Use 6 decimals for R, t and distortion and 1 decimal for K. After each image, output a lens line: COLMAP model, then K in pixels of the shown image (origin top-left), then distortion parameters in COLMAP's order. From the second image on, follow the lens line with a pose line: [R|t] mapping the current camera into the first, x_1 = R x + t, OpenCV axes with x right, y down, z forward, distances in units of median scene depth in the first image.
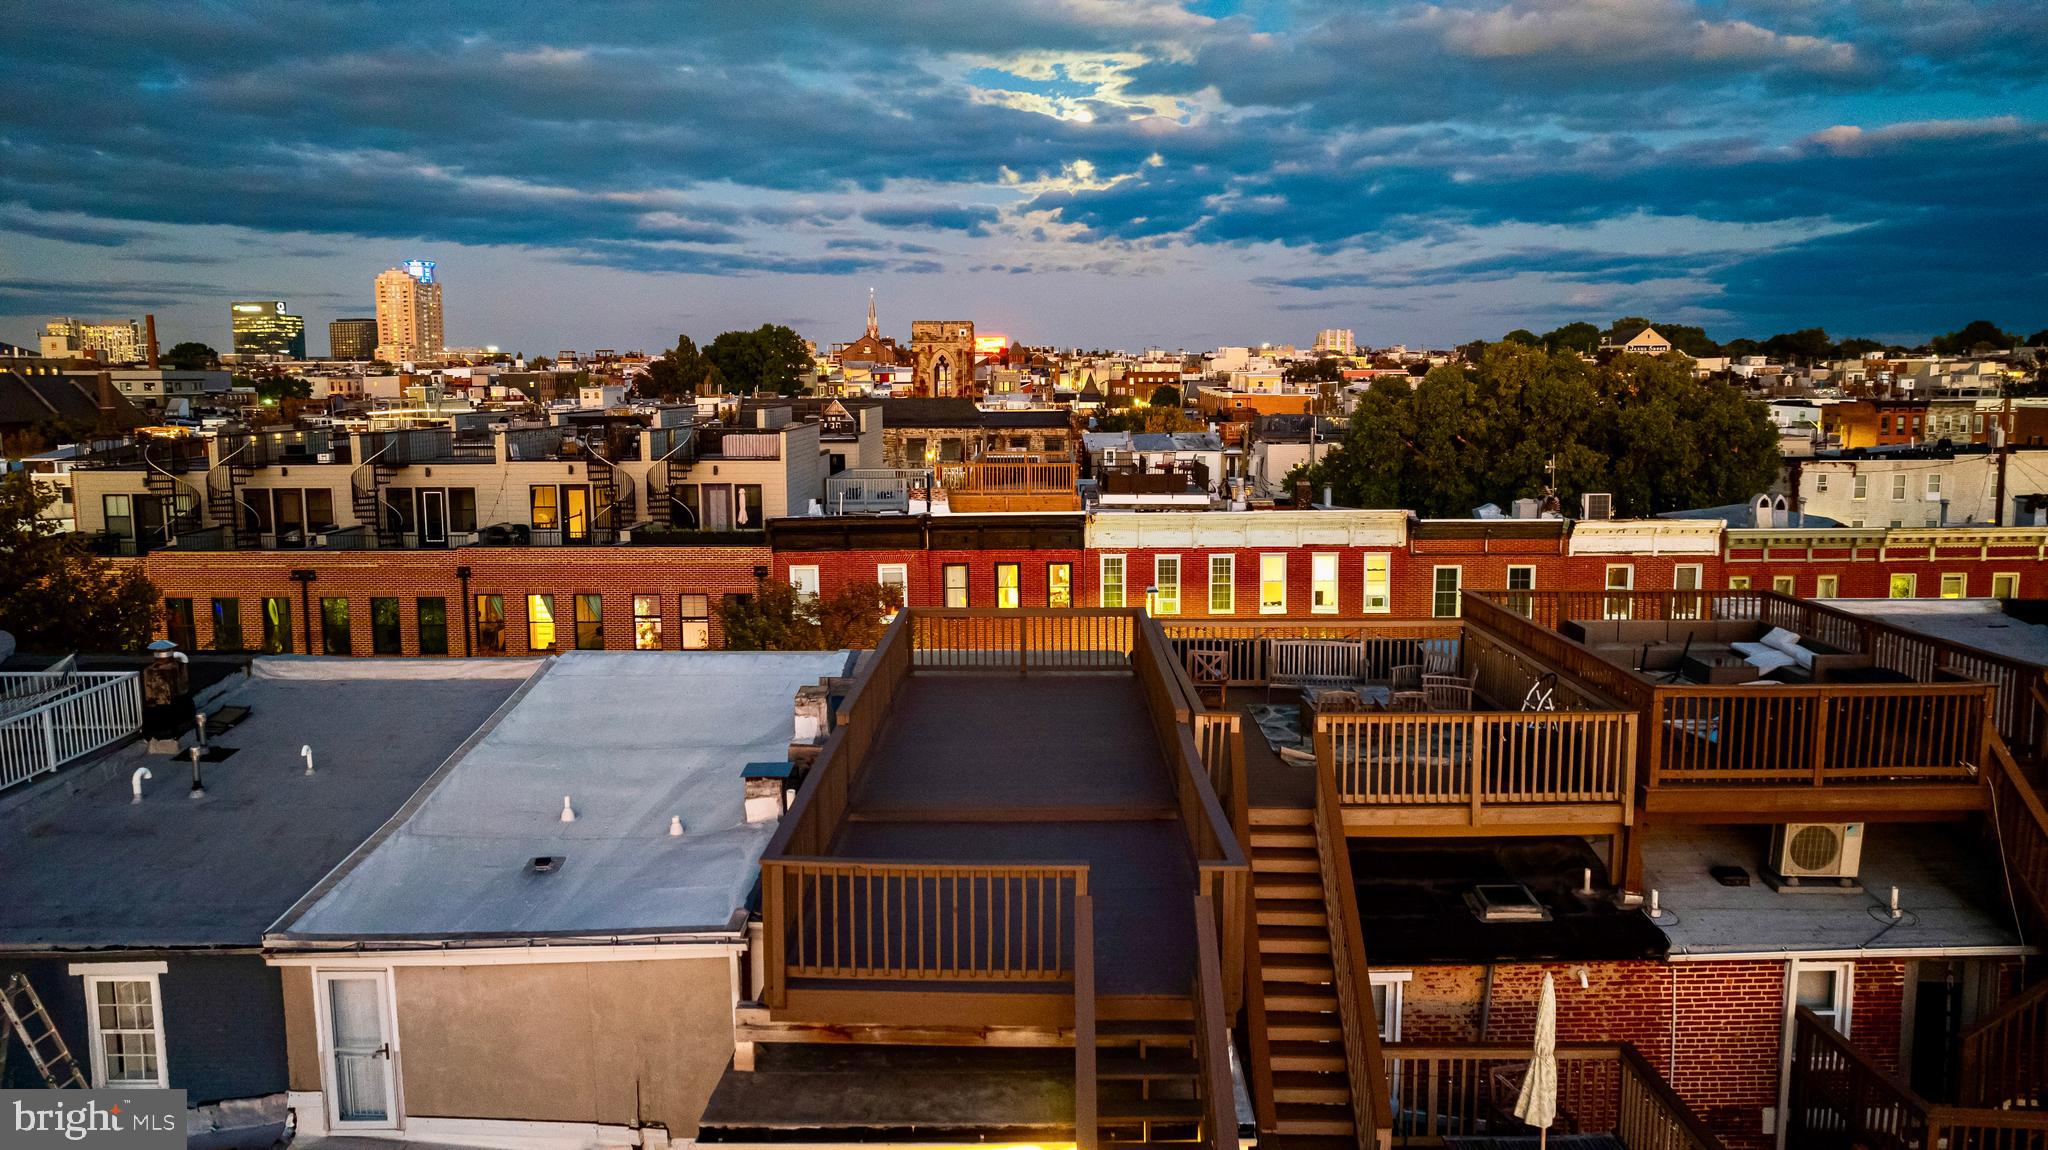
lens RADIAL K [[1442.7, 0, 1032.2], [0, 1442.7, 571.6], [0, 0, 1]] dist [-0.036065, 0.045425]
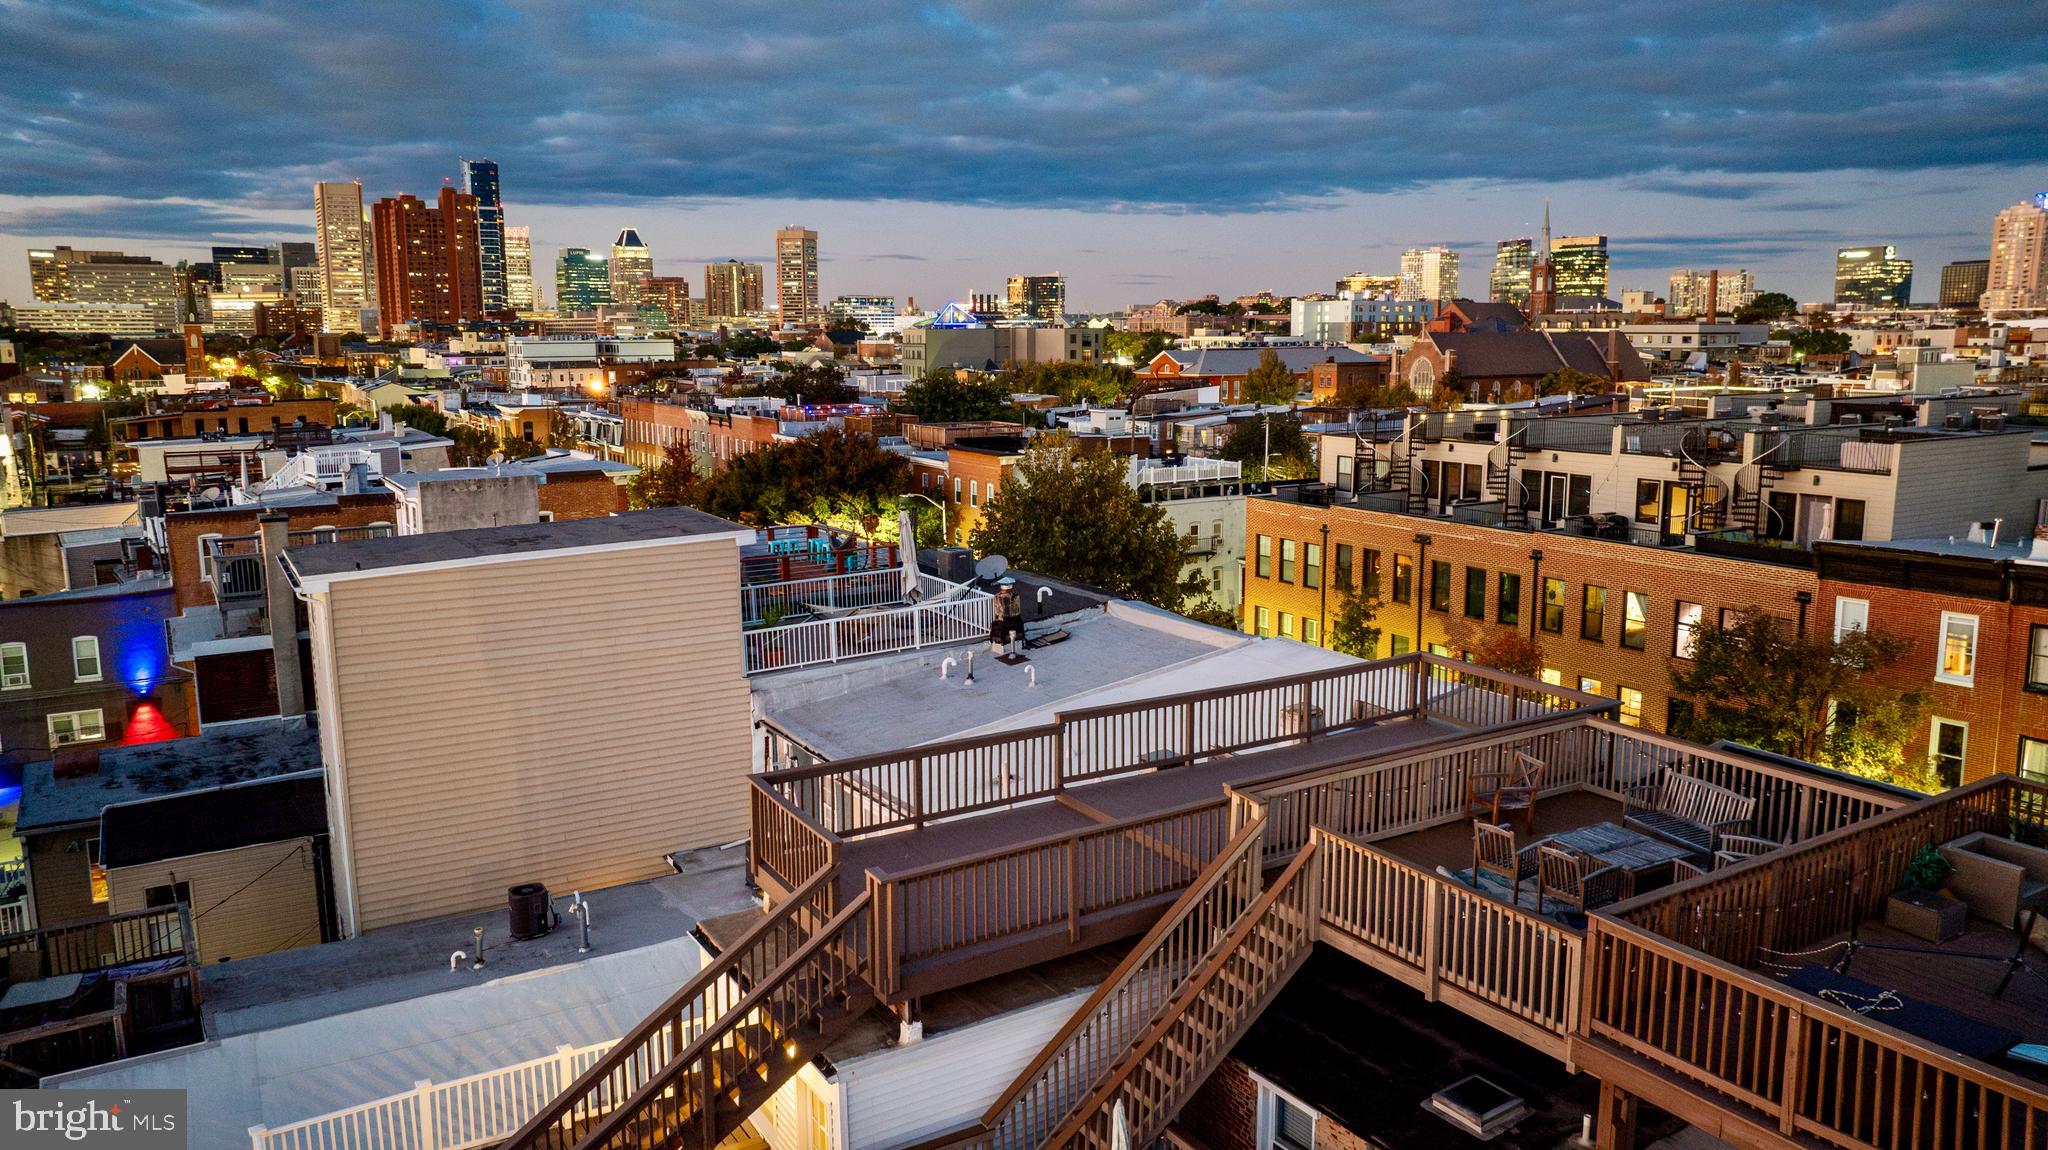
lens RADIAL K [[1442.7, 0, 1022.8], [0, 1442.7, 581.6], [0, 0, 1]] dist [-0.036065, 0.045425]
pose [[0.513961, 0.146975, -0.845128, 0.277099], [-0.108692, 0.988430, 0.105796, -0.045060], [0.850899, 0.037484, 0.523990, 0.096198]]
